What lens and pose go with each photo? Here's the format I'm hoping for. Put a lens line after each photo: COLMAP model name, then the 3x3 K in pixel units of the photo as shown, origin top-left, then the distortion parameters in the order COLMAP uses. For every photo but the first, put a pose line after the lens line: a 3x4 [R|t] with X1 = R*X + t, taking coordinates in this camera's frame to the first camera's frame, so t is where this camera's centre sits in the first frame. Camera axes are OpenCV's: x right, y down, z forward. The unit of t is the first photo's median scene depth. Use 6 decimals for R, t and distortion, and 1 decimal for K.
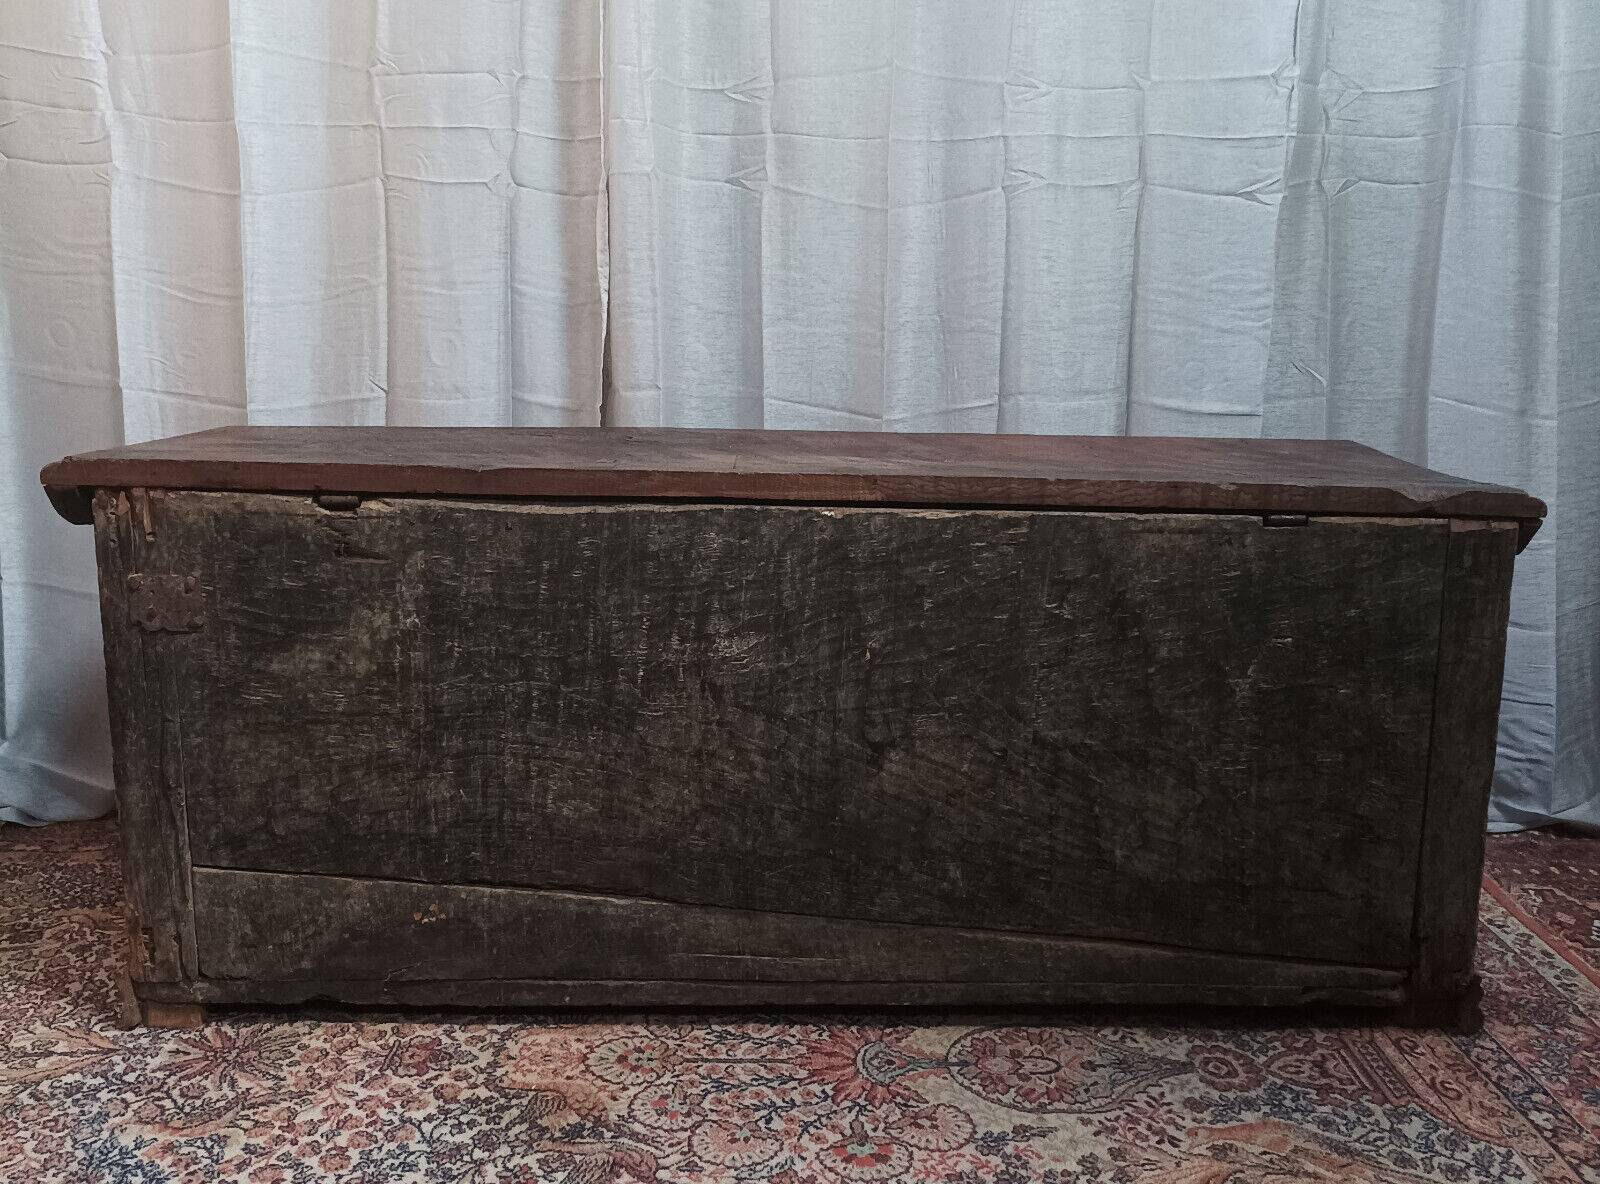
lens RADIAL K [[1580.8, 0, 797.5], [0, 1580.8, 649.9], [0, 0, 1]] dist [0.028462, 0.000000]
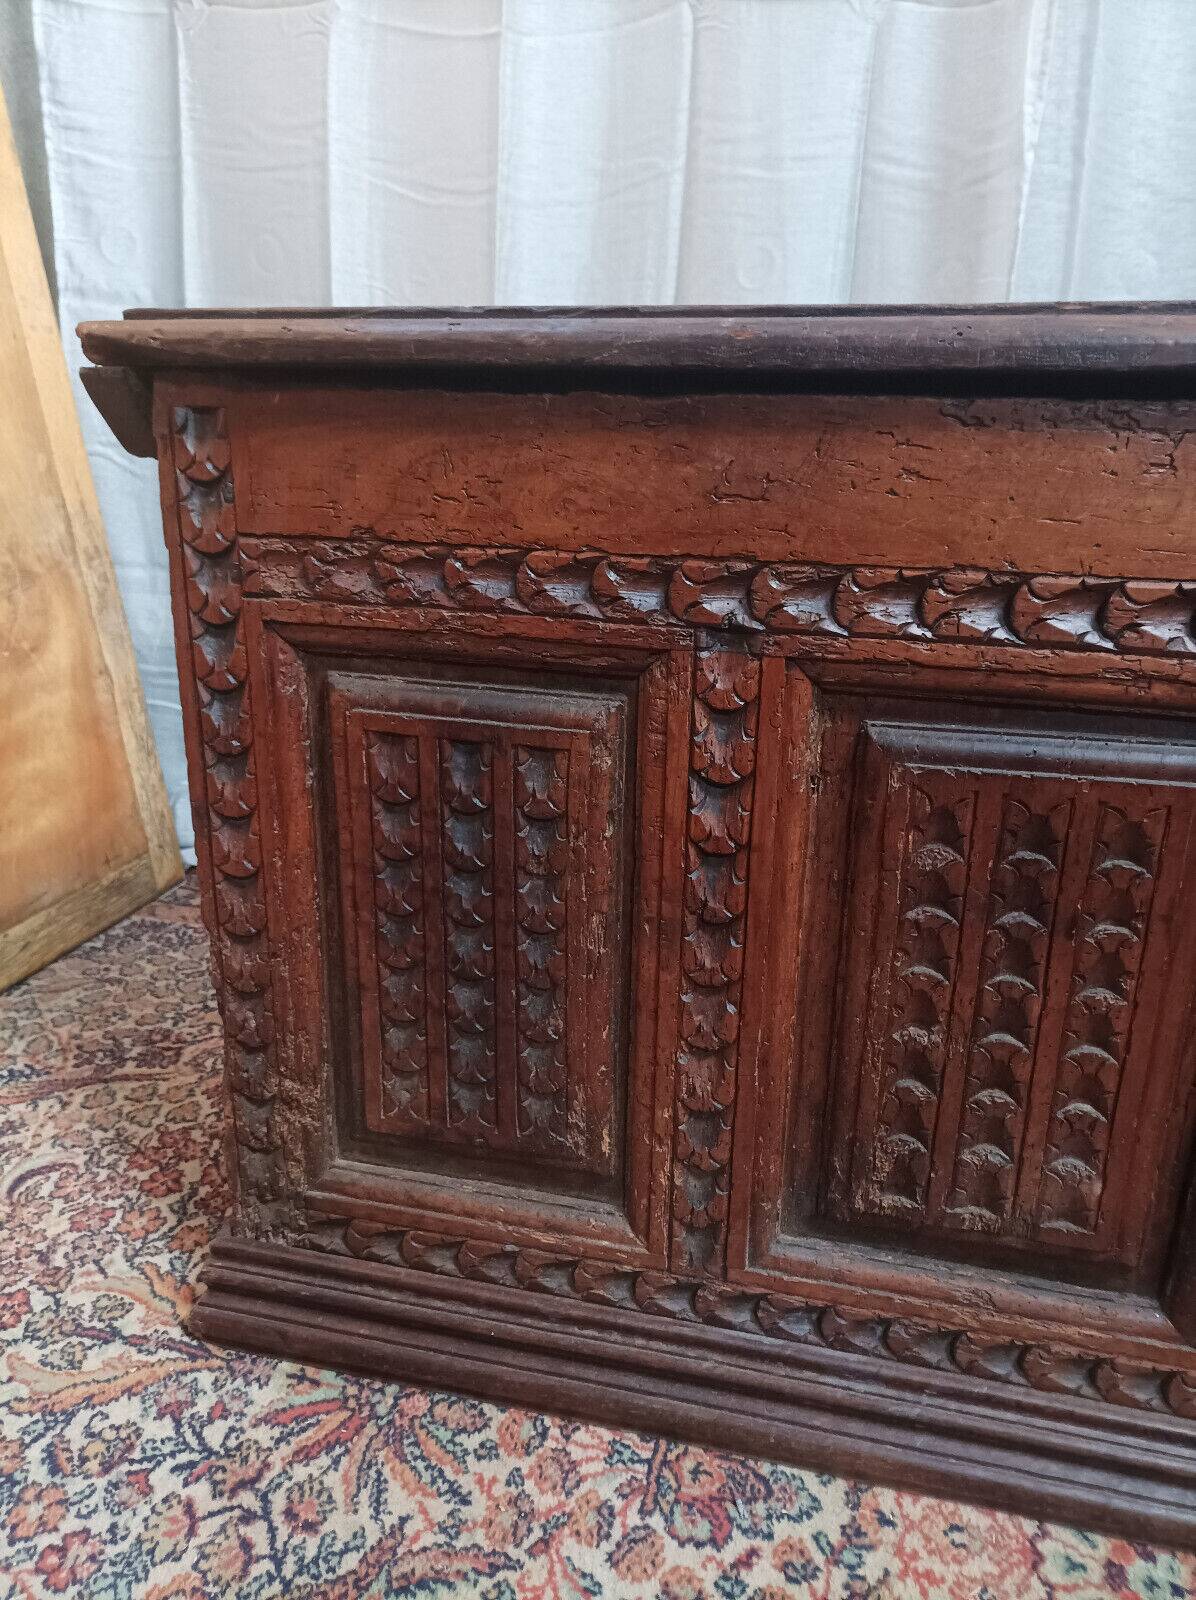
lens RADIAL K [[1179.6, 0, 599.6], [0, 1179.6, 806.5], [0, 0, 1]] dist [0.028871, -0.015768]
pose [[0.968478, 0.090003, -0.232271, -0.201158], [-0.065211, 0.991531, 0.112310, -0.009991], [0.240412, -0.093623, 0.966145, 0.623637]]
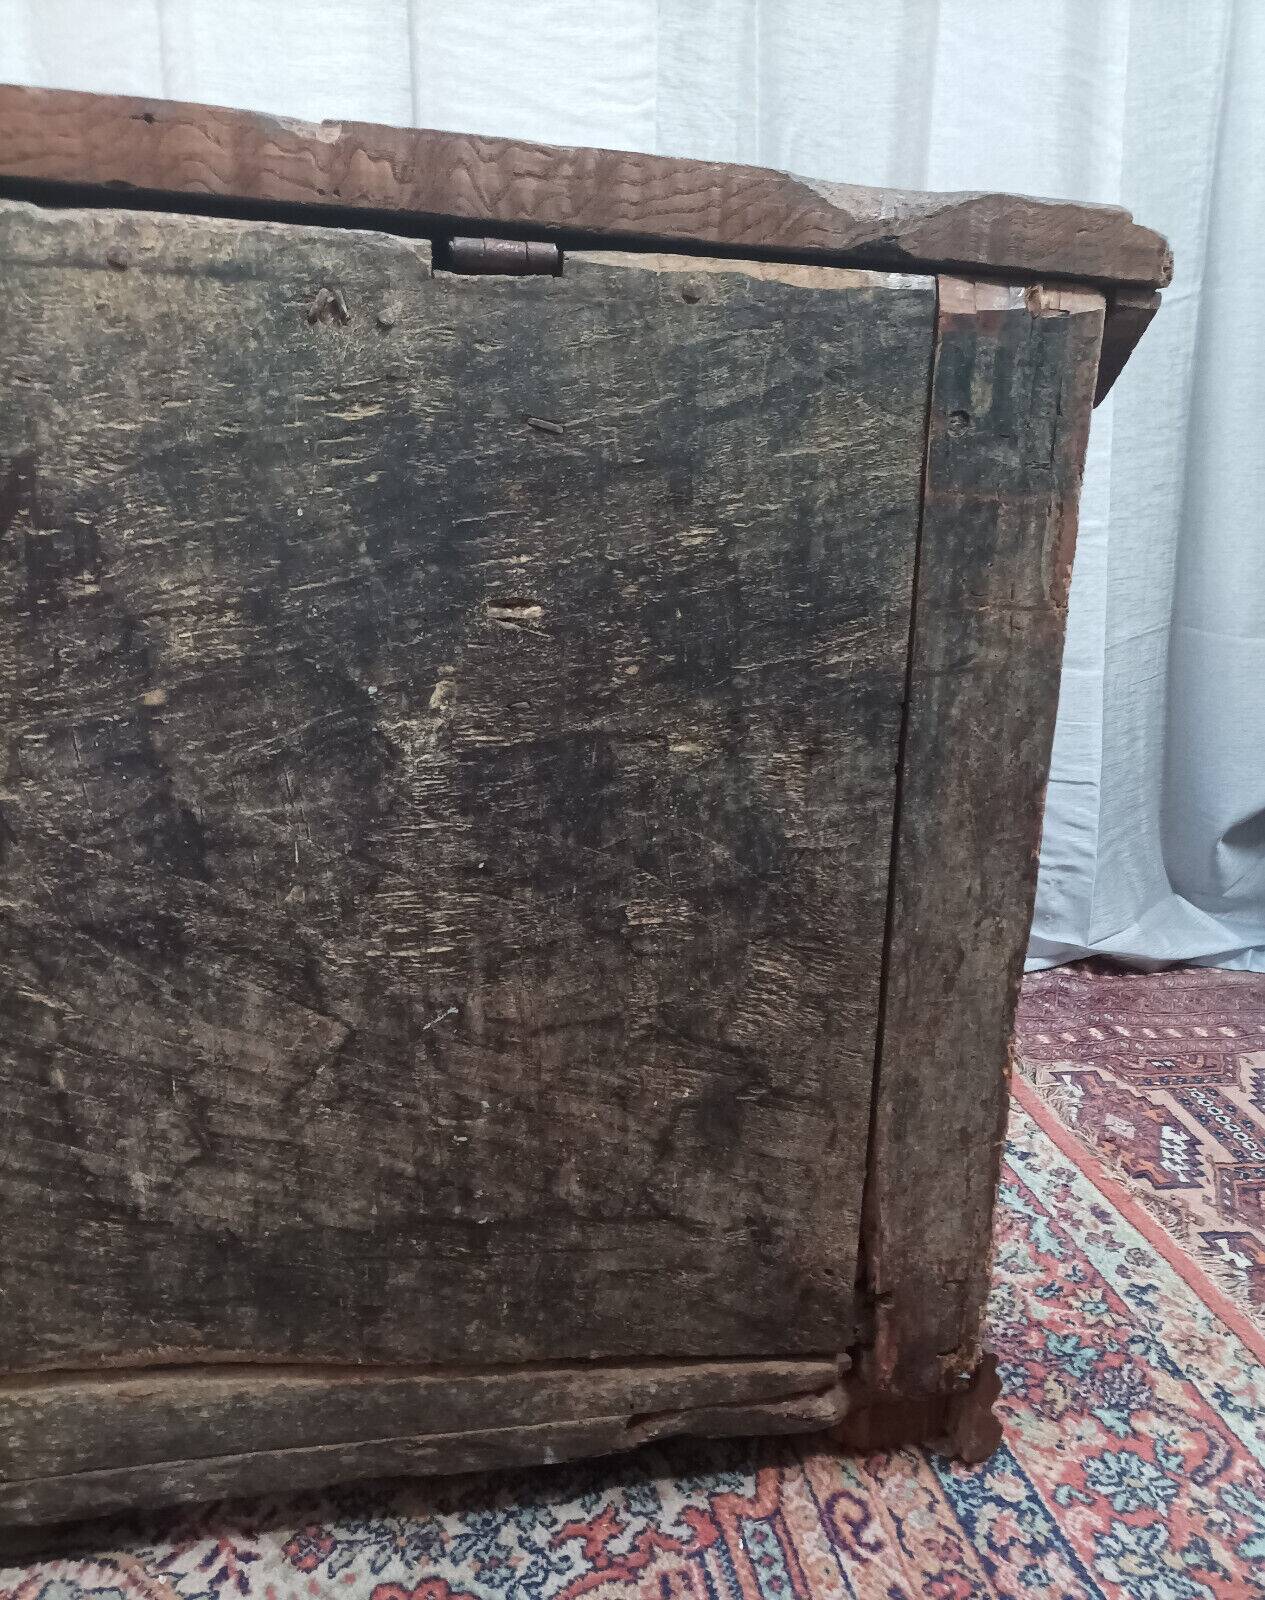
lens RADIAL K [[1363.4, 0, 695.9], [0, 1363.4, 934.1], [0, 0, 1]] dist [0.031293, -0.011631]
pose [[0.980116, -0.043460, 0.193606, 0.277100], [0.018191, 0.991290, 0.130432, 0.027319], [-0.197589, -0.124316, 0.972370, 0.658243]]
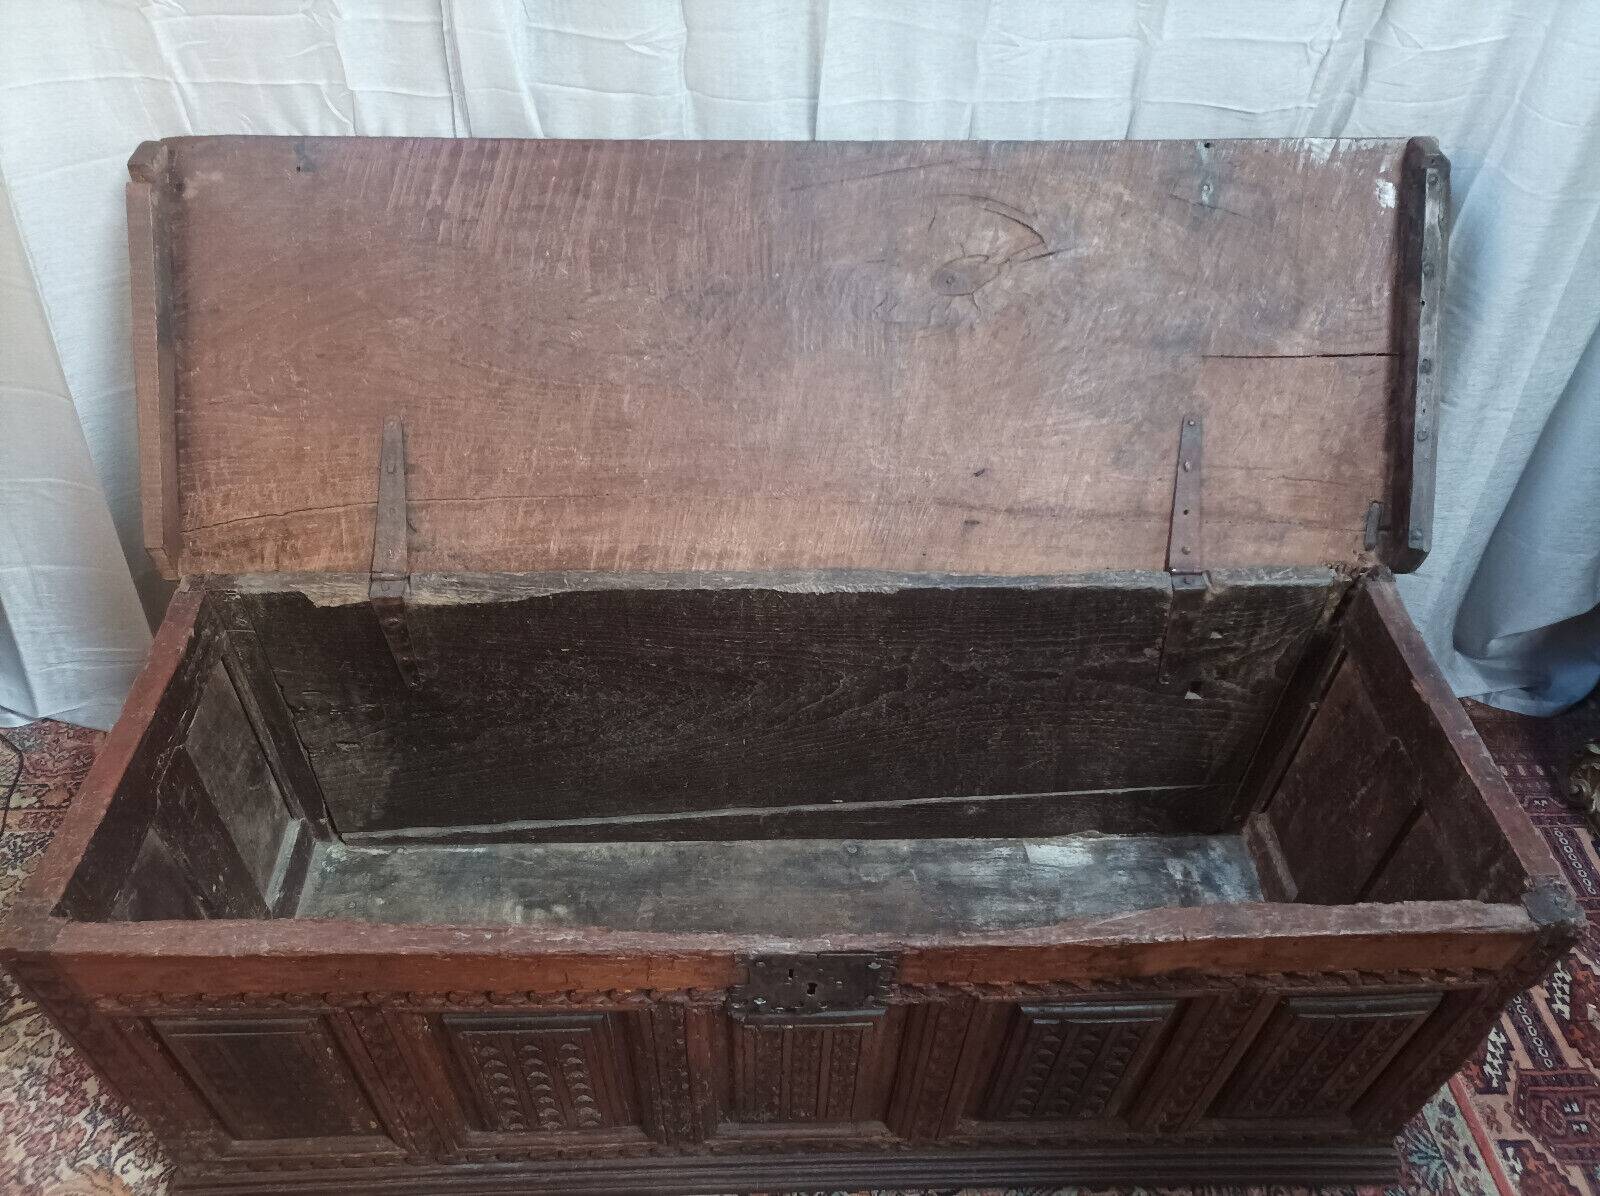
lens RADIAL K [[1179.6, 0, 801.8], [0, 1179.6, 585.7], [0, 0, 1]] dist [0.028871, -0.015768]
pose [[0.998260, -0.022857, 0.054357, 0.007170], [-0.008725, 0.854417, 0.519514, -0.575675], [-0.058318, -0.519084, 0.852731, 0.479922]]
